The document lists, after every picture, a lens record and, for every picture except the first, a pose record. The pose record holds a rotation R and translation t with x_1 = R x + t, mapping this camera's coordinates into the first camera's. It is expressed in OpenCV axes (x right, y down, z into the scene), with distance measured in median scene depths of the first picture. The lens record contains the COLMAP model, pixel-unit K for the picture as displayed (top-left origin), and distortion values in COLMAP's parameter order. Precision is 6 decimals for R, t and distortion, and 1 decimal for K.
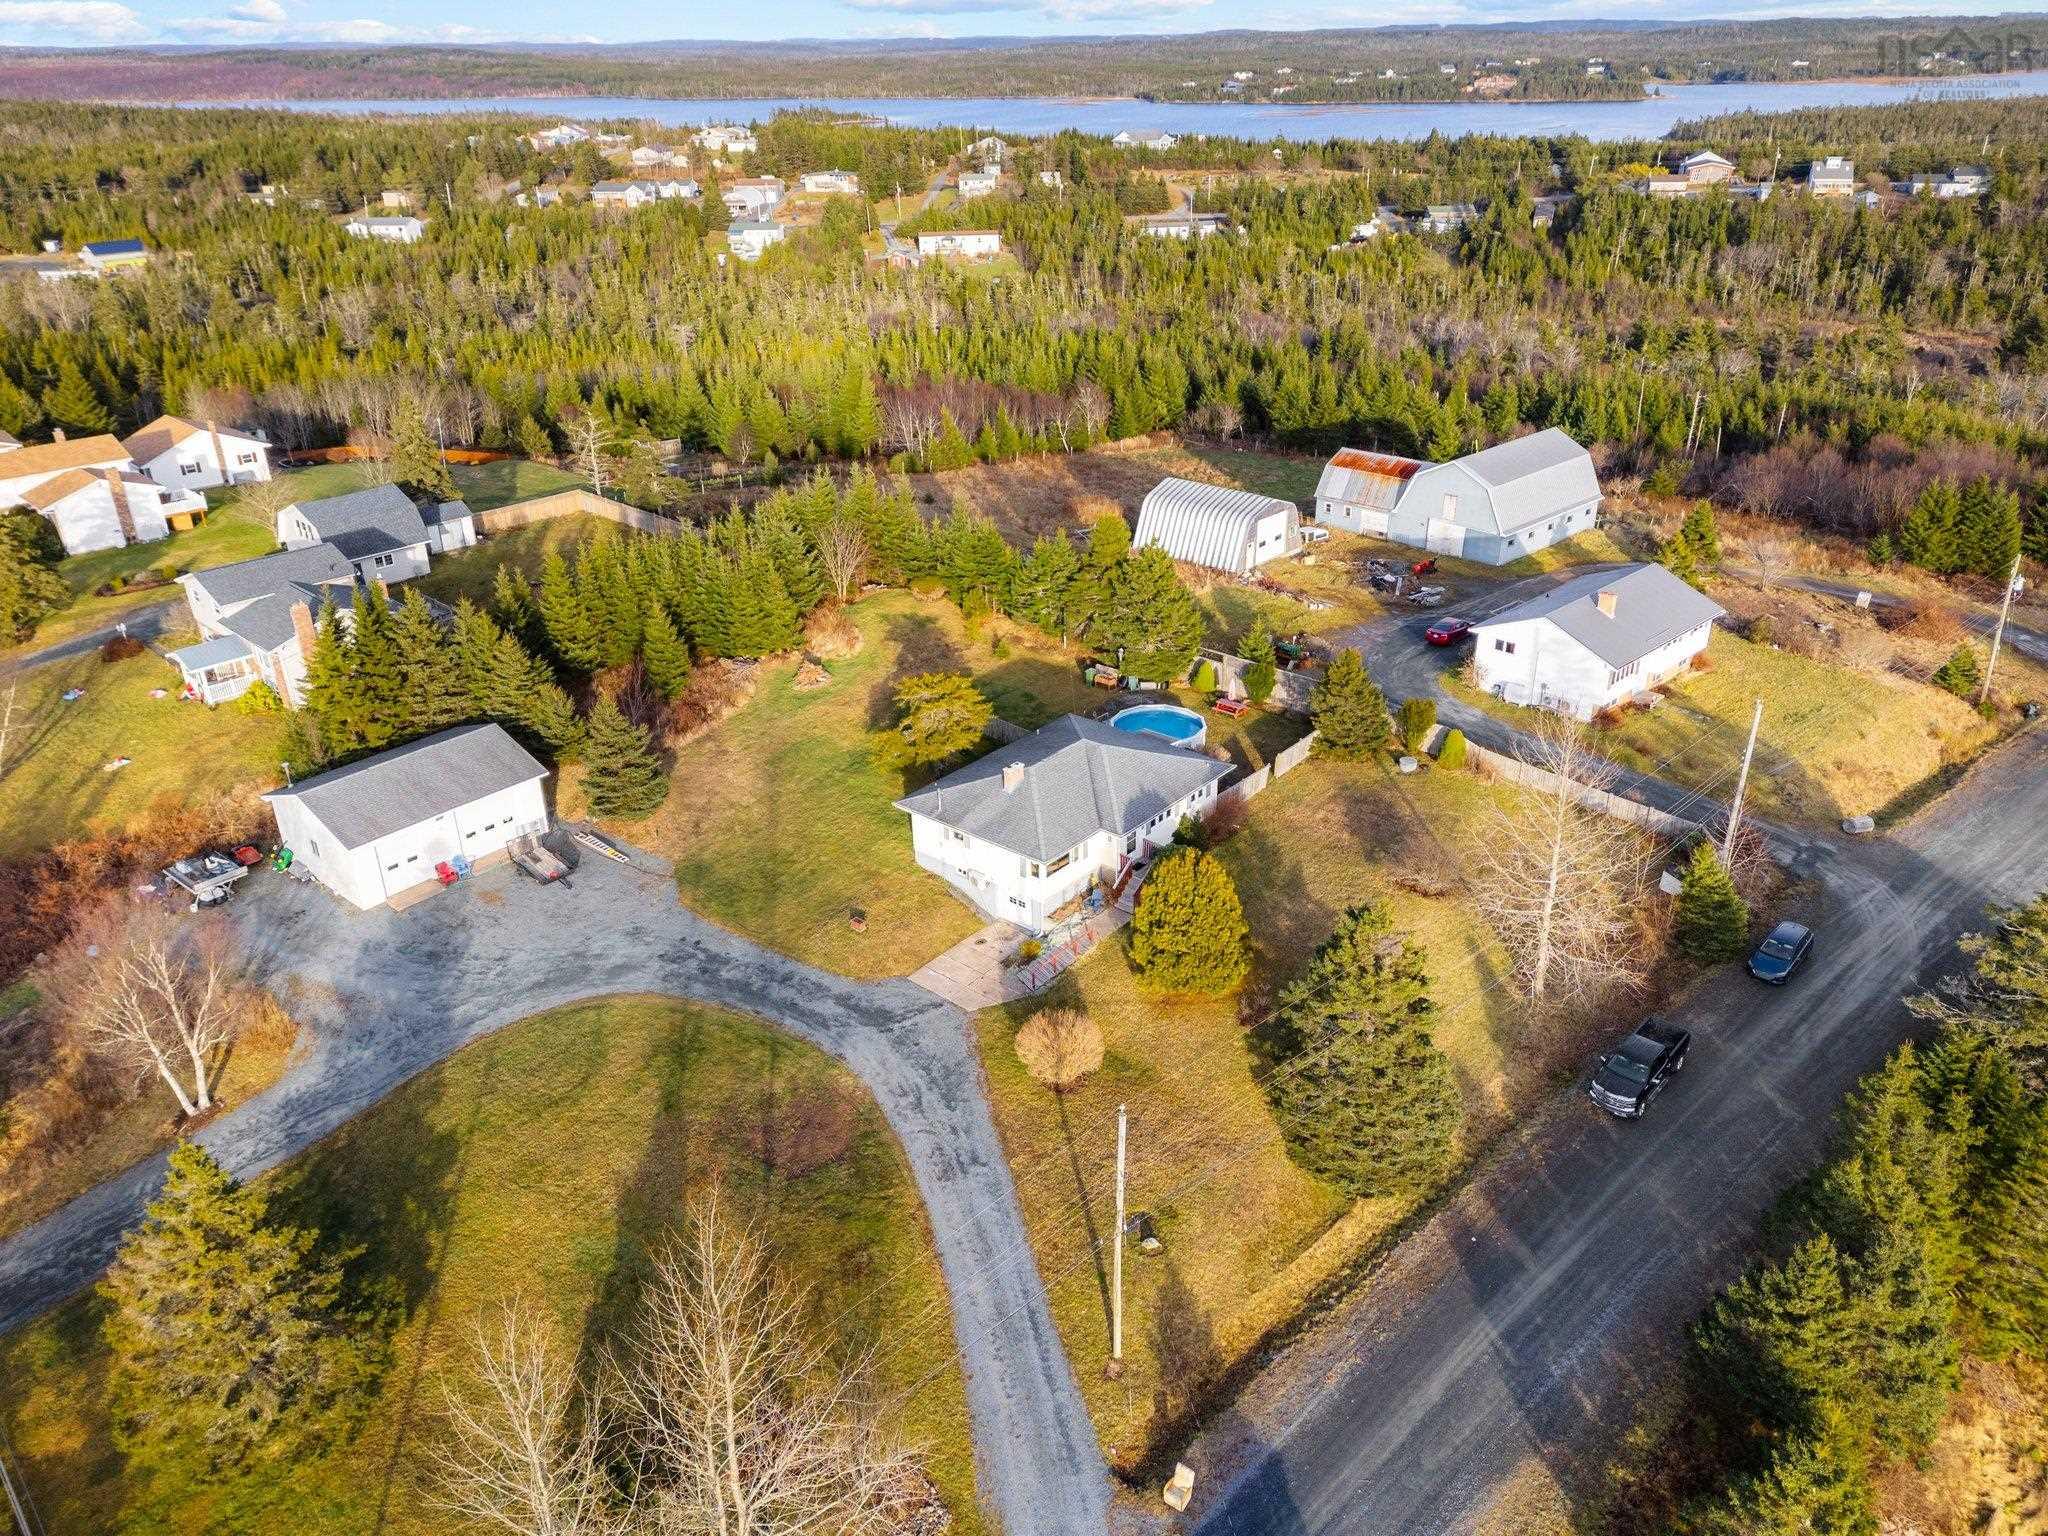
lens RADIAL K [[1439.6, 0, 1033.2], [0, 1439.6, 773.3], [0, 0, 1]] dist [0.028682, -0.004339]
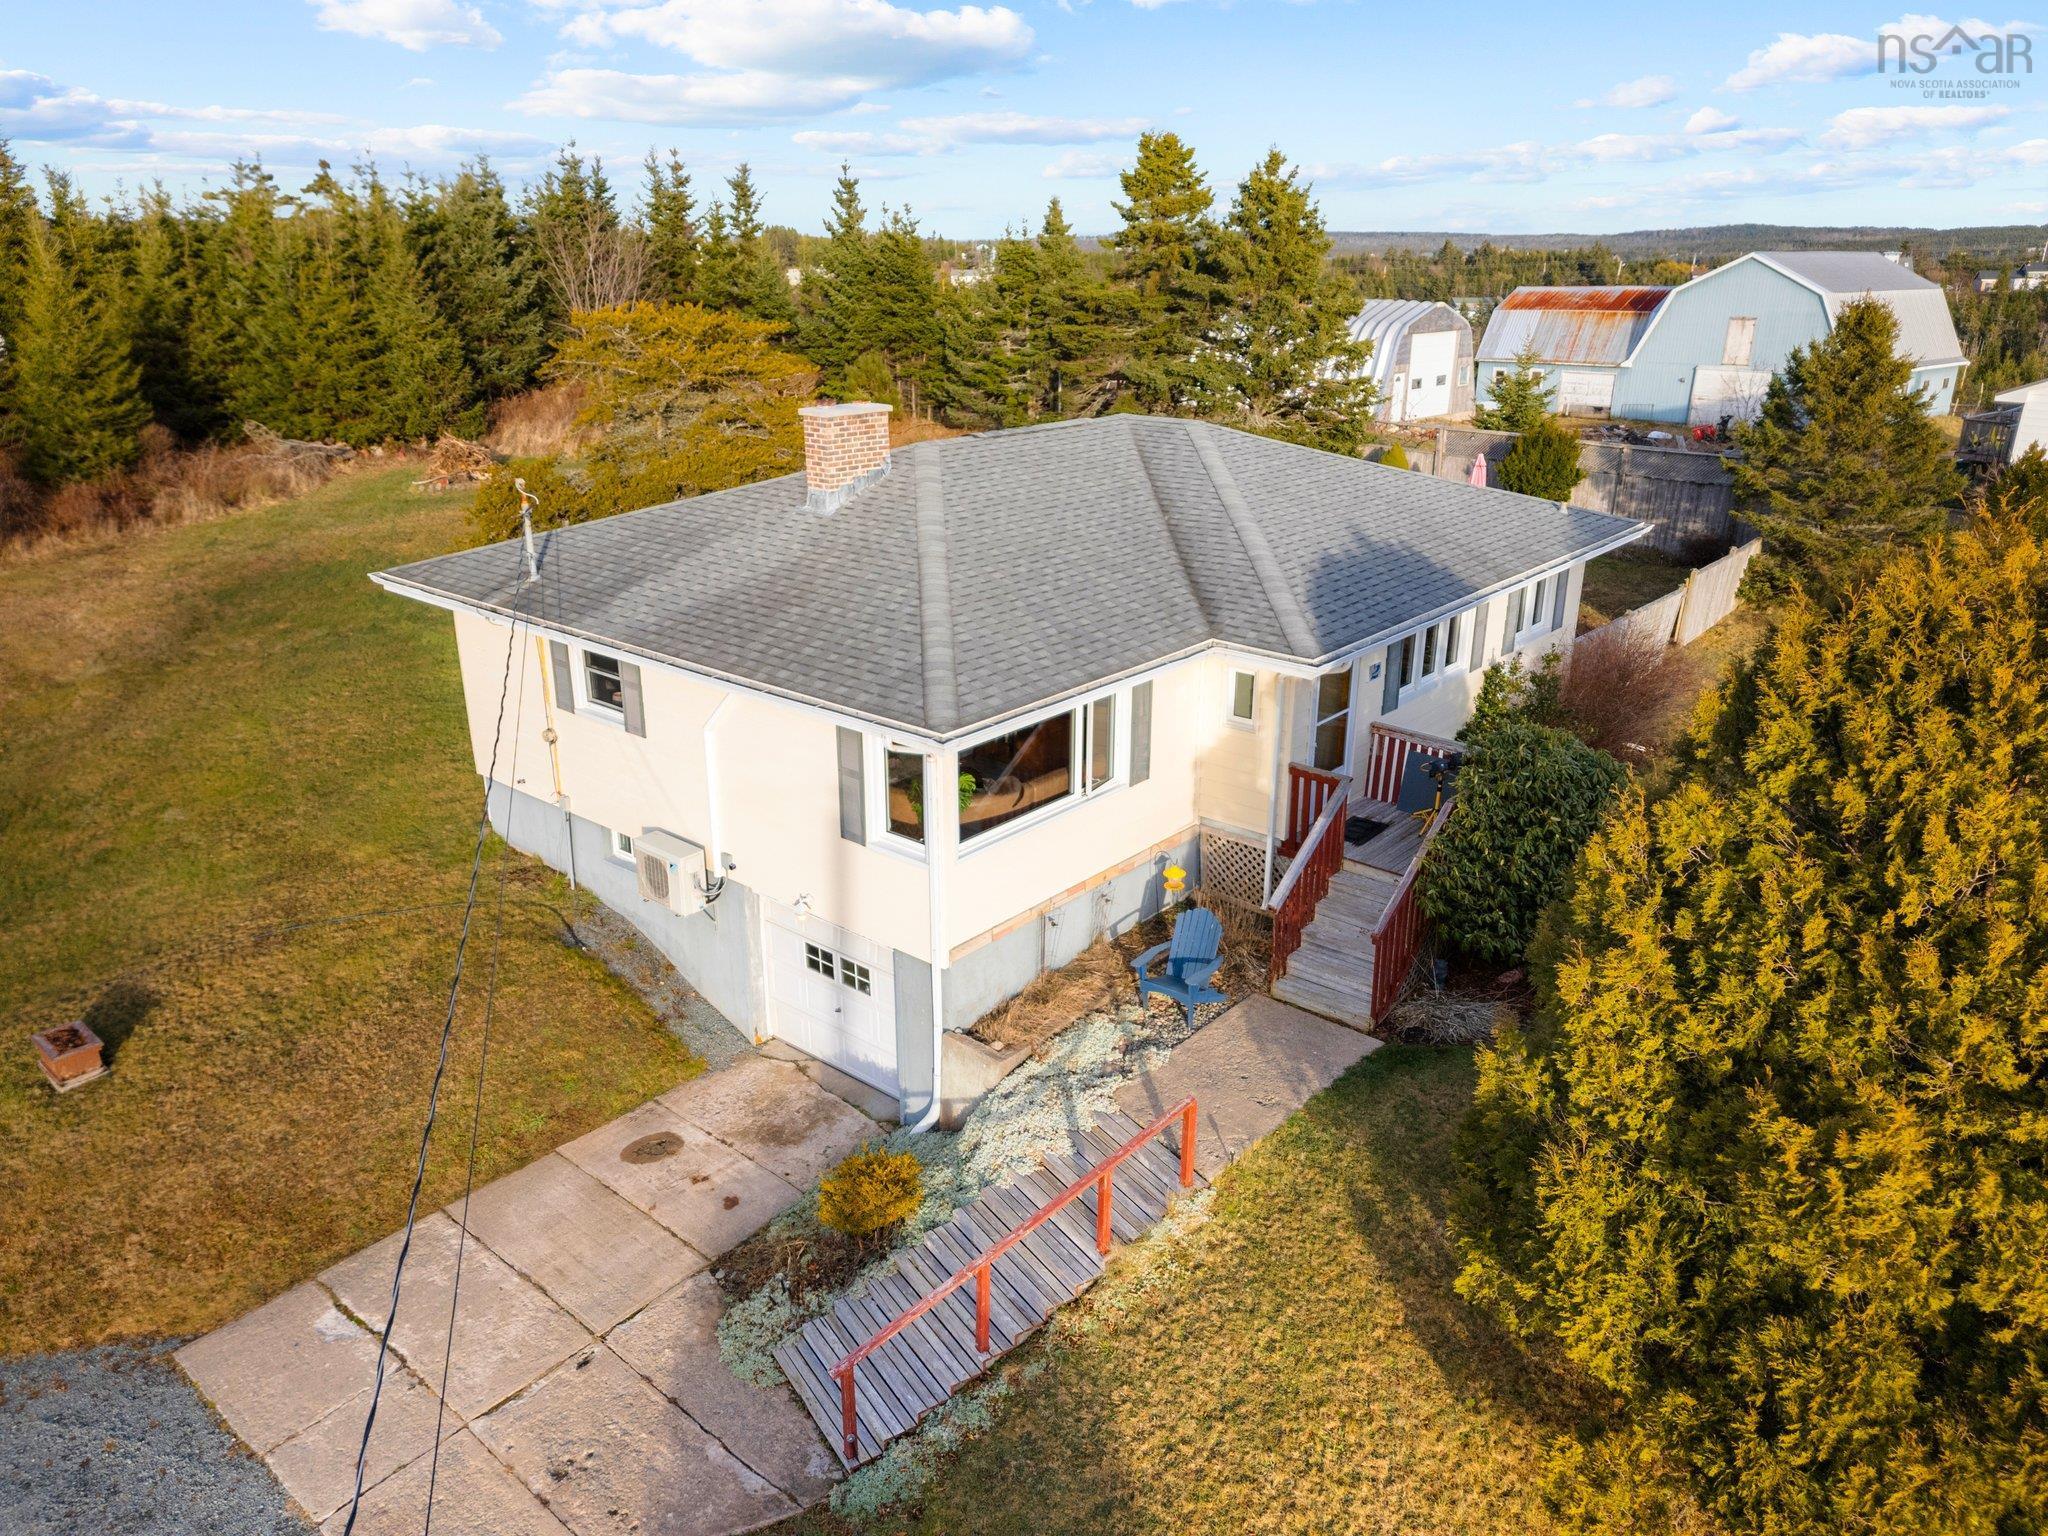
lens RADIAL K [[1439.6, 0, 1022.7], [0, 1439.6, 758.5], [0, 0, 1]] dist [0.028682, -0.004339]
pose [[0.999835, 0.018181, -0.000013, 0.017683], [-0.018064, 0.993314, -0.114025, 0.081793], [-0.002060, 0.114006, 0.993478, 0.769090]]
